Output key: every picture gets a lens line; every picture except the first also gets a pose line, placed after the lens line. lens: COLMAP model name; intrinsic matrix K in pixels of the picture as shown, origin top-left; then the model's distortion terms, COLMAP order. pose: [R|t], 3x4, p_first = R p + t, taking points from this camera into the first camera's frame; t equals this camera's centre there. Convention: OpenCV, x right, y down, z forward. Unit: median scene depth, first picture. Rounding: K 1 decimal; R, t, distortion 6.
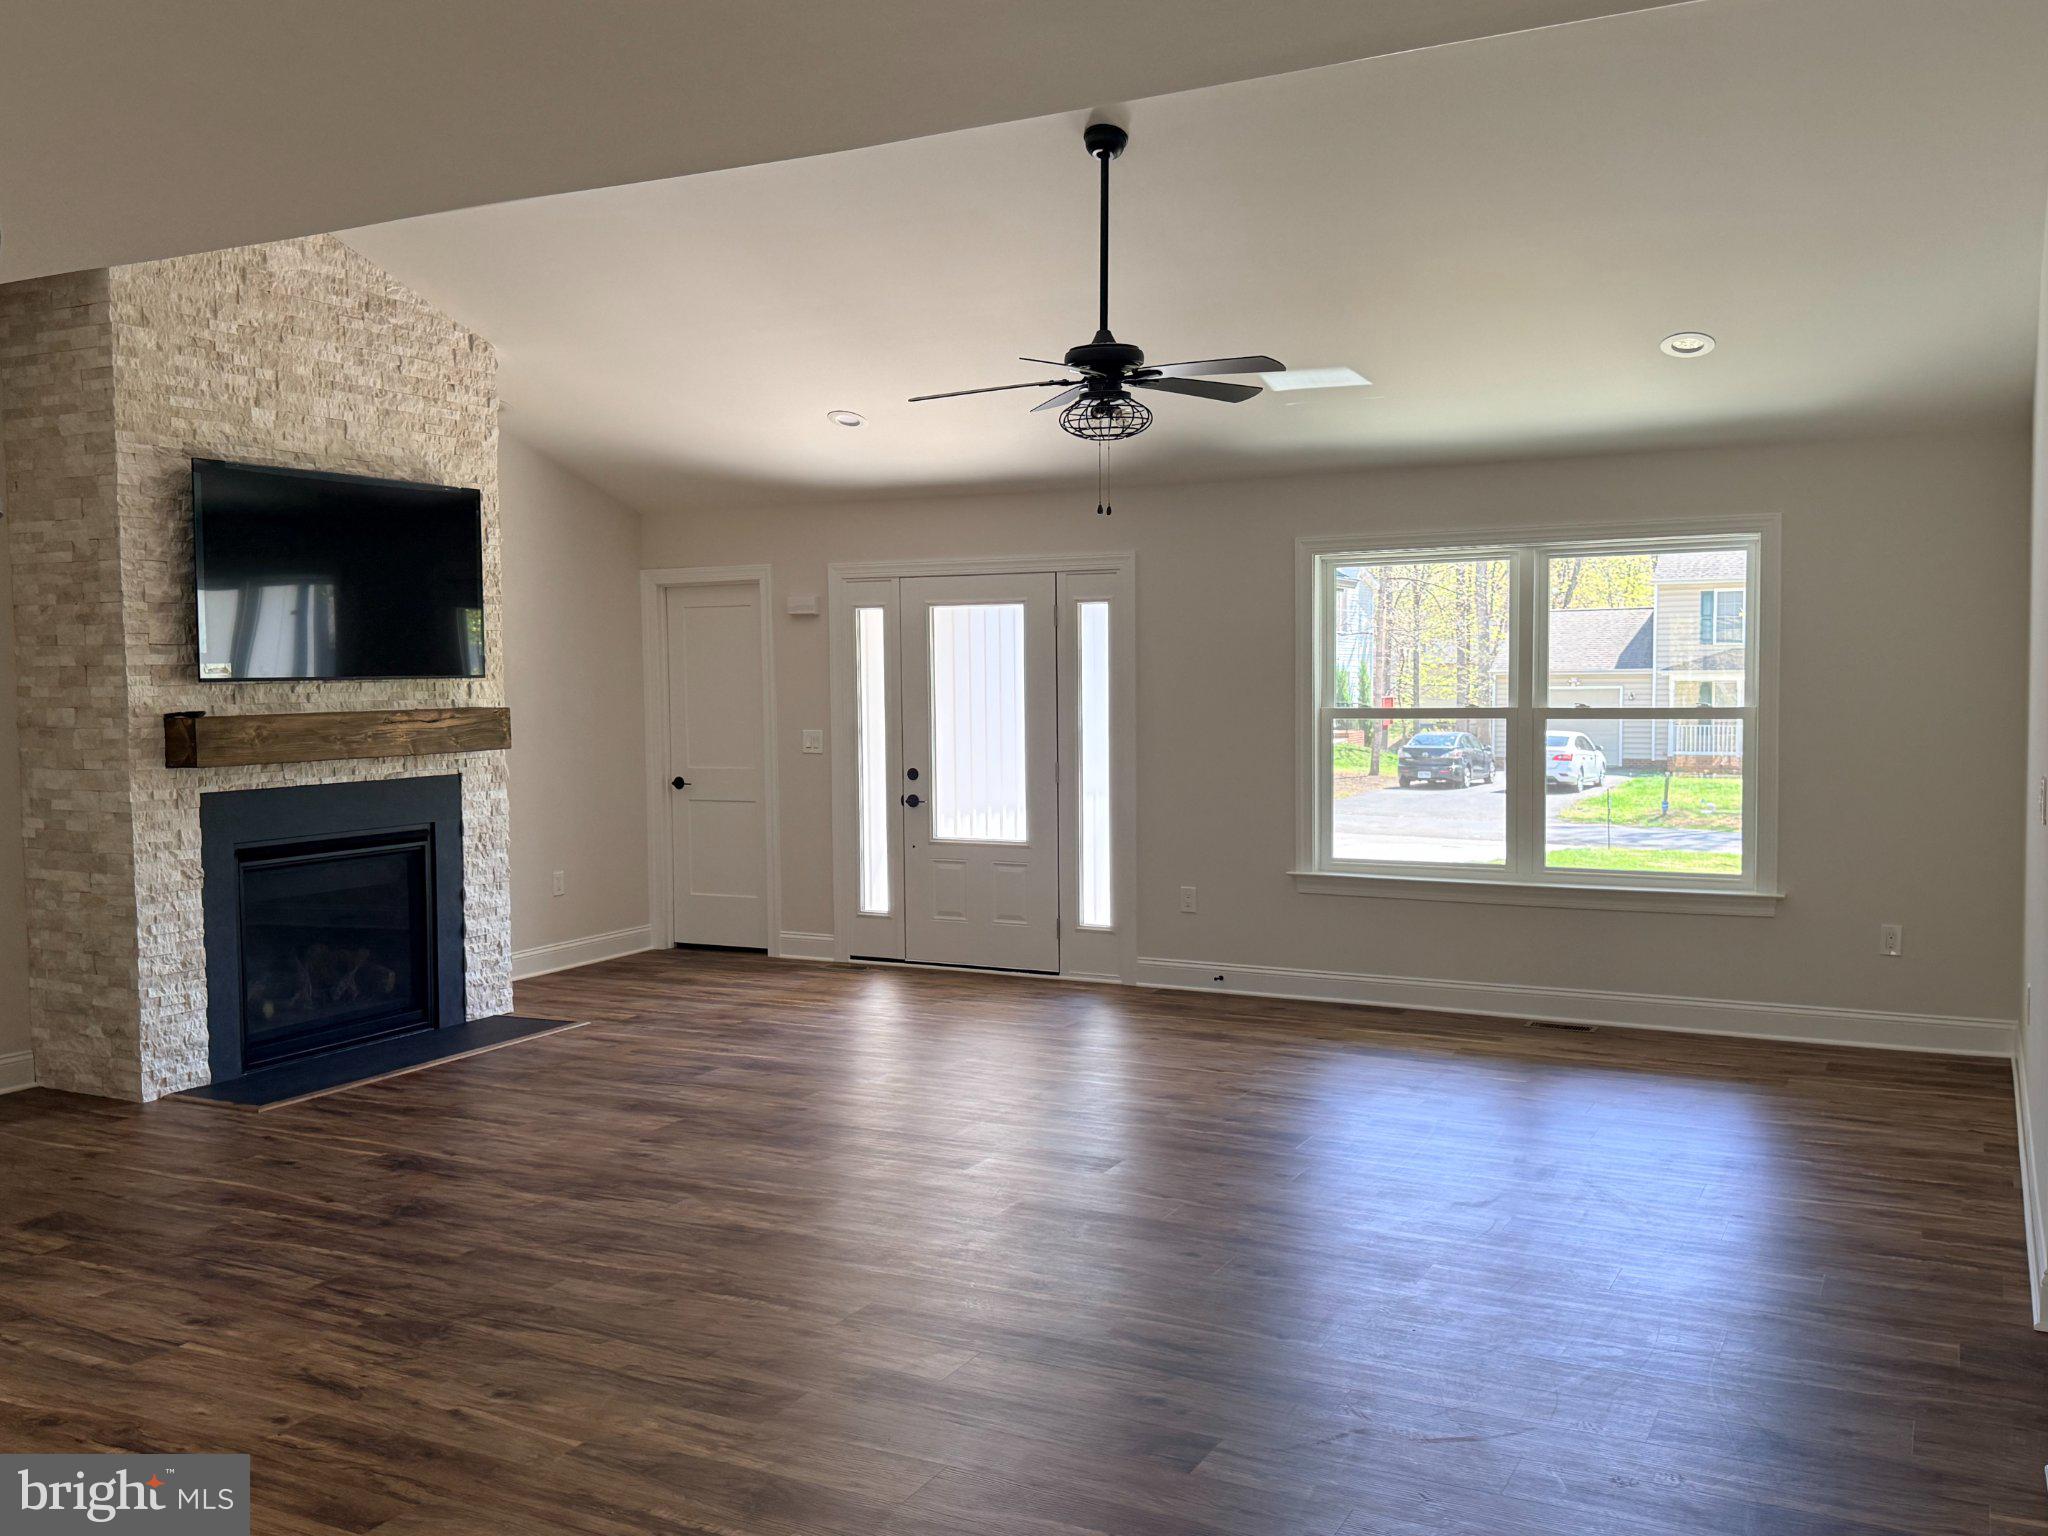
lens RADIAL K [[1802.6, 0, 1031.5], [0, 1802.6, 778.1], [0, 0, 1]] dist [0.103289, -0.167614]
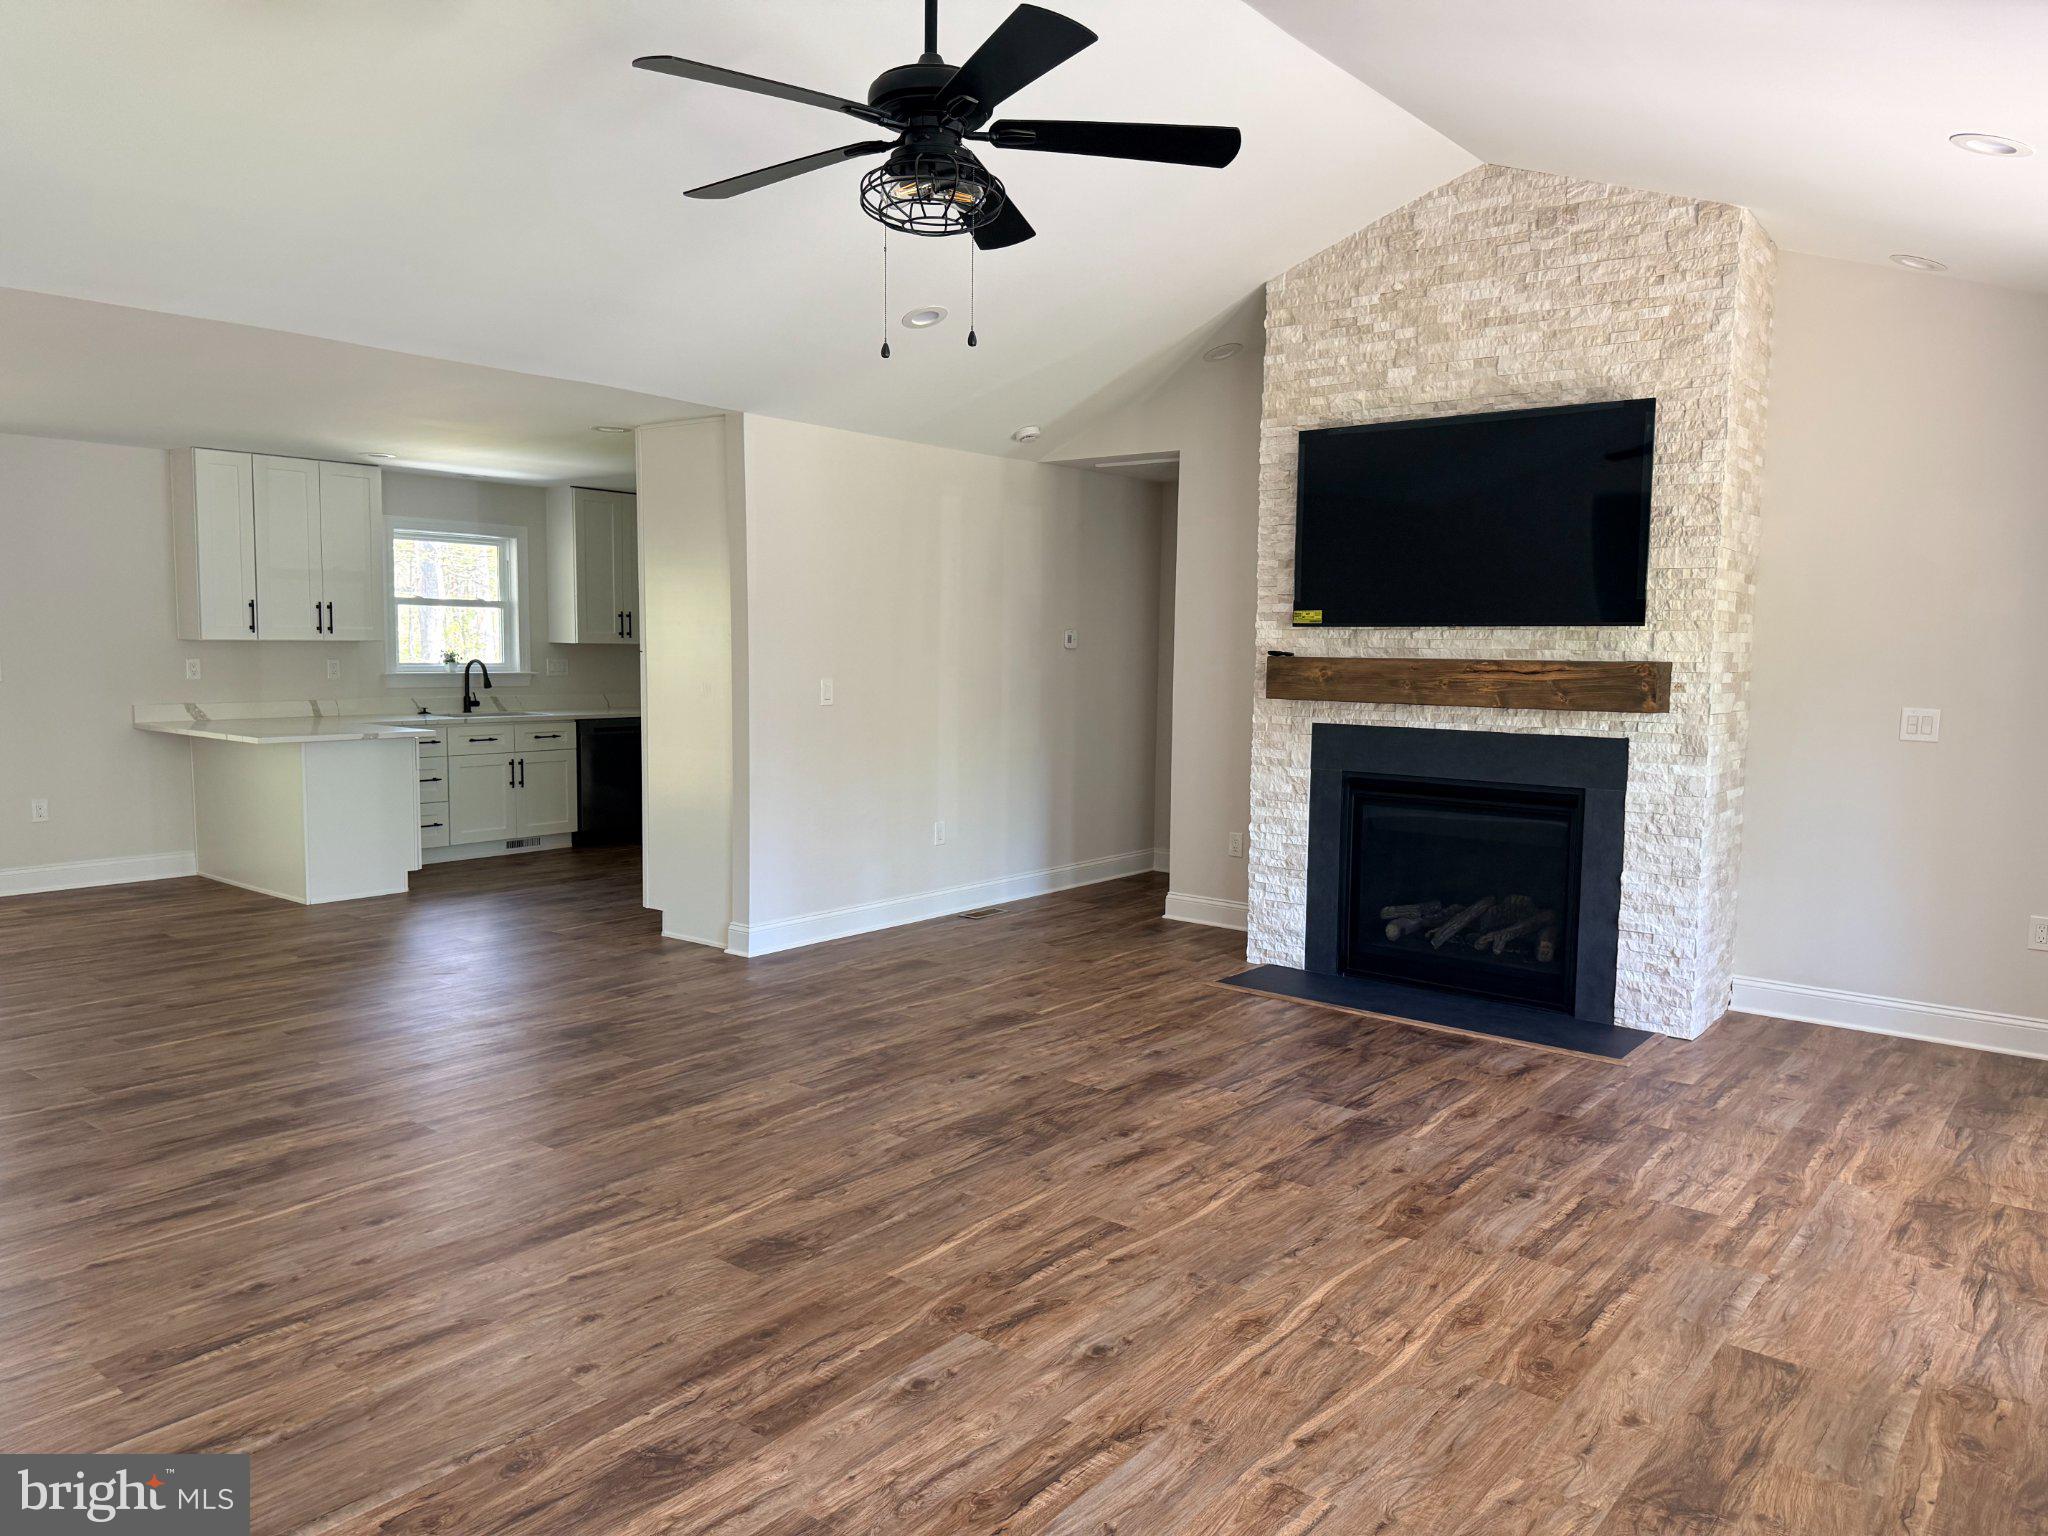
lens RADIAL K [[1451.6, 0, 1026.2], [0, 1451.6, 792.1], [0, 0, 1]] dist [0.050292, -0.052857]
pose [[-0.196109, 0.112015, -0.974163, 0.476613], [-0.072784, 0.989051, 0.128380, -0.052078], [0.977877, 0.096080, -0.185809, 0.974062]]
